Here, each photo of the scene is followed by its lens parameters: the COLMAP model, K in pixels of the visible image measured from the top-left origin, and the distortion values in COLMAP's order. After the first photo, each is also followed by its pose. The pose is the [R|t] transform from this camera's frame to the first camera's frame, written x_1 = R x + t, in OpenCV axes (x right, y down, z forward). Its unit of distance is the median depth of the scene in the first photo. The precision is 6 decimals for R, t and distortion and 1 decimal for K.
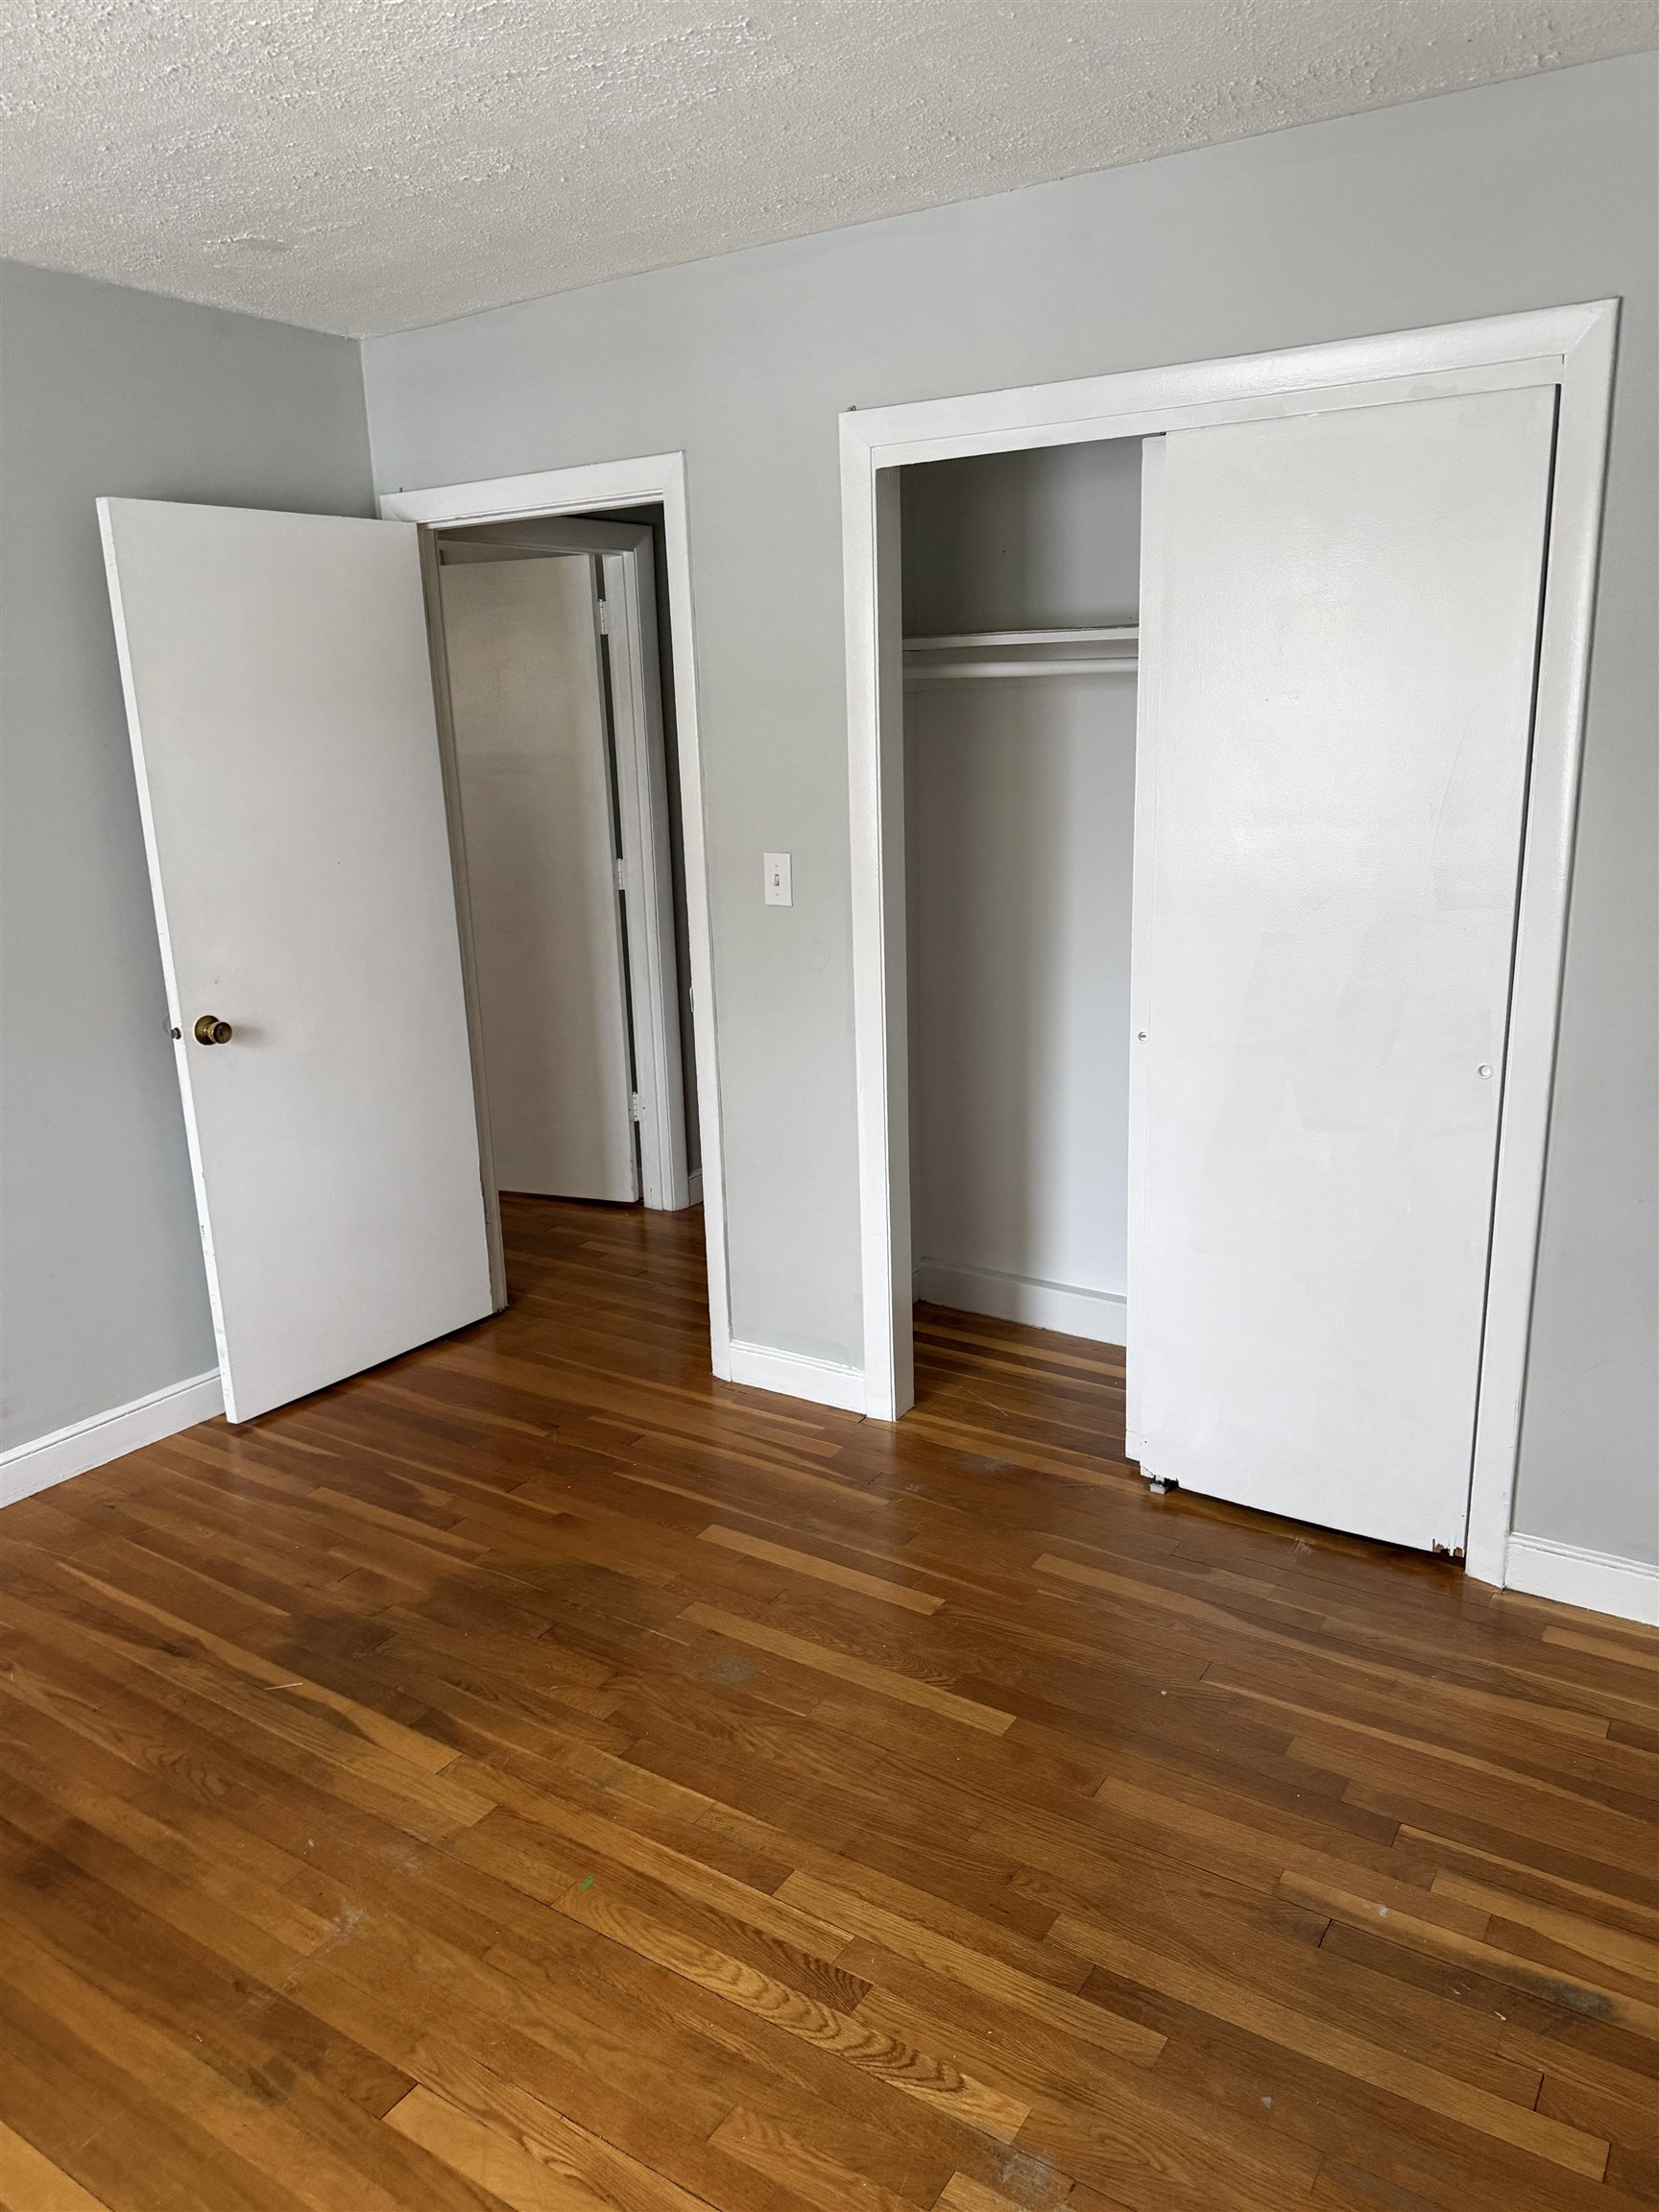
lens RADIAL K [[1557.4, 0, 819.0], [0, 1557.4, 1109.4], [0, 0, 1]] dist [0.034688, -0.042964]
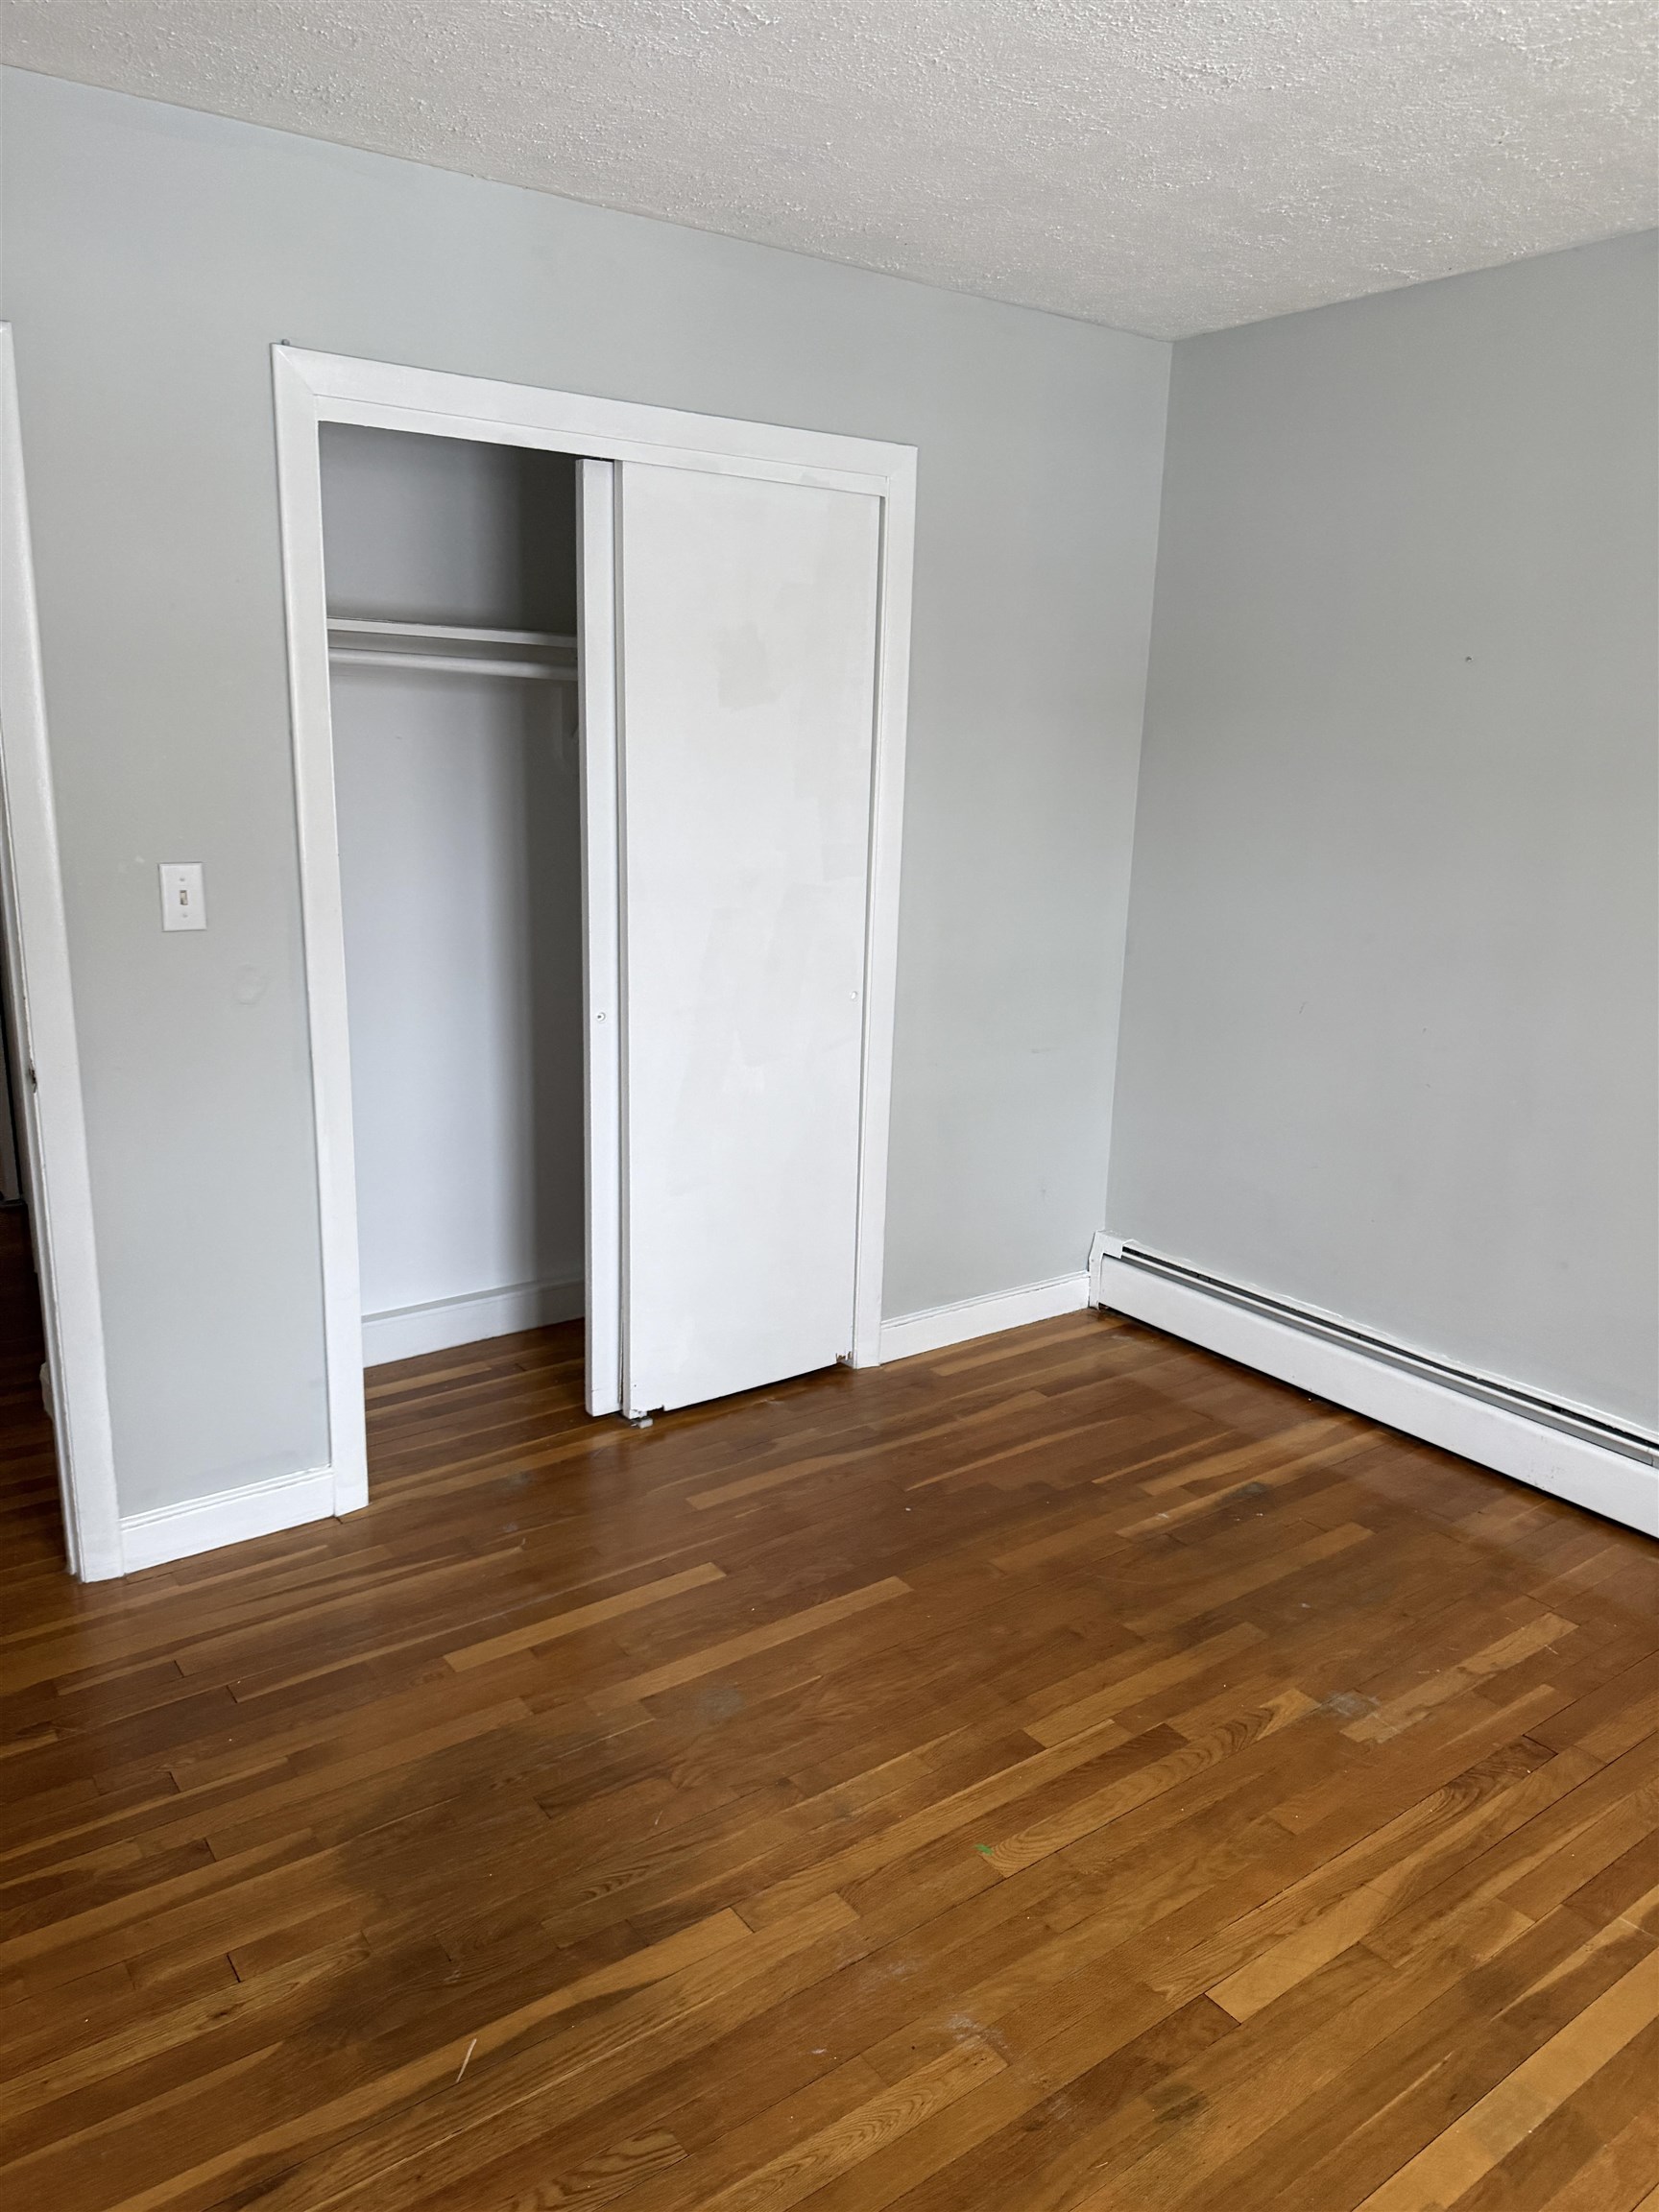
lens RADIAL K [[1594.7, 0, 817.1], [0, 1594.7, 1104.9], [0, 0, 1]] dist [0.033421, -0.050996]
pose [[0.352256, -0.190361, 0.916340, -0.981320], [0.204327, 0.971120, 0.123194, -0.115771], [-0.913327, 0.143837, 0.380979, 0.596655]]
